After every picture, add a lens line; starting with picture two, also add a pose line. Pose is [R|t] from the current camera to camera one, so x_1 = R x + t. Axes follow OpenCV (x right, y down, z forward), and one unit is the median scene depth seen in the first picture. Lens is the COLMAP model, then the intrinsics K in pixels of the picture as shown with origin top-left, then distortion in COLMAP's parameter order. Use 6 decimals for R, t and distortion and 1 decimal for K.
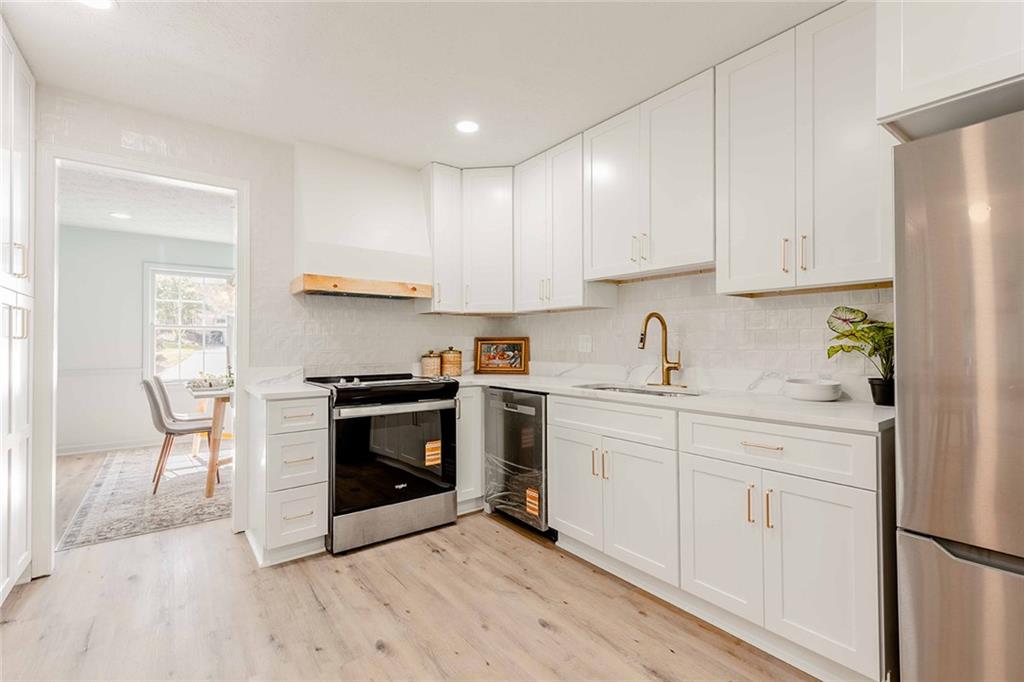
lens RADIAL K [[460.3, 0, 512.0], [0, 460.3, 341.0], [0, 0, 1]] dist [0.002518, 0.000011]
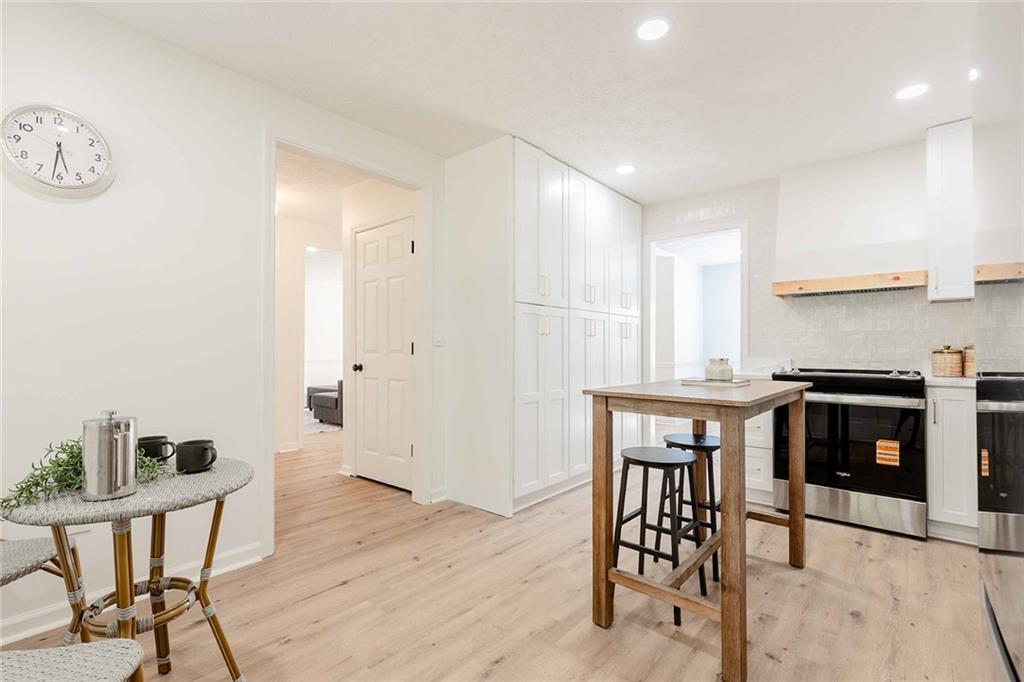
lens RADIAL K [[462.3, 0, 513.6], [0, 462.3, 343.5], [0, 0, 1]] dist [0.004405, 0.000229]
pose [[0.213971, -0.006186, -0.976820, 0.645717], [0.007648, 0.999960, -0.004657, 0.019764], [0.976810, -0.006474, 0.214010, 0.051577]]
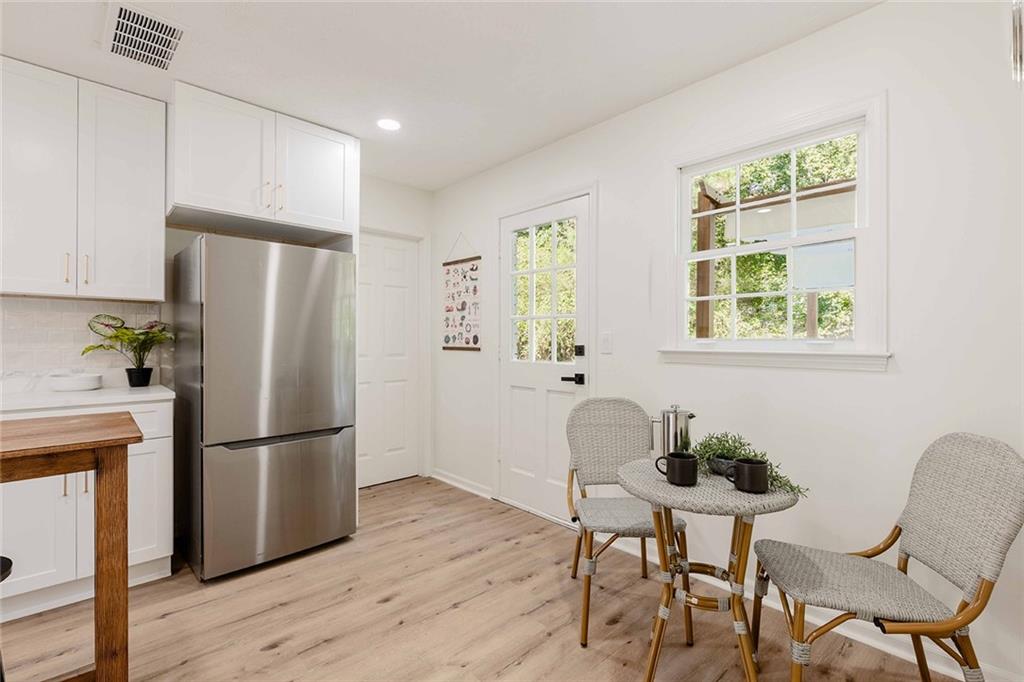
lens RADIAL K [[462.3, 0, 513.6], [0, 462.3, 343.5], [0, 0, 1]] dist [0.004405, 0.000229]
pose [[-0.095810, 0.001199, 0.995399, -0.488332], [-0.004329, 0.999989, -0.001621, 0.002185], [-0.995390, -0.004464, -0.095803, -0.010051]]
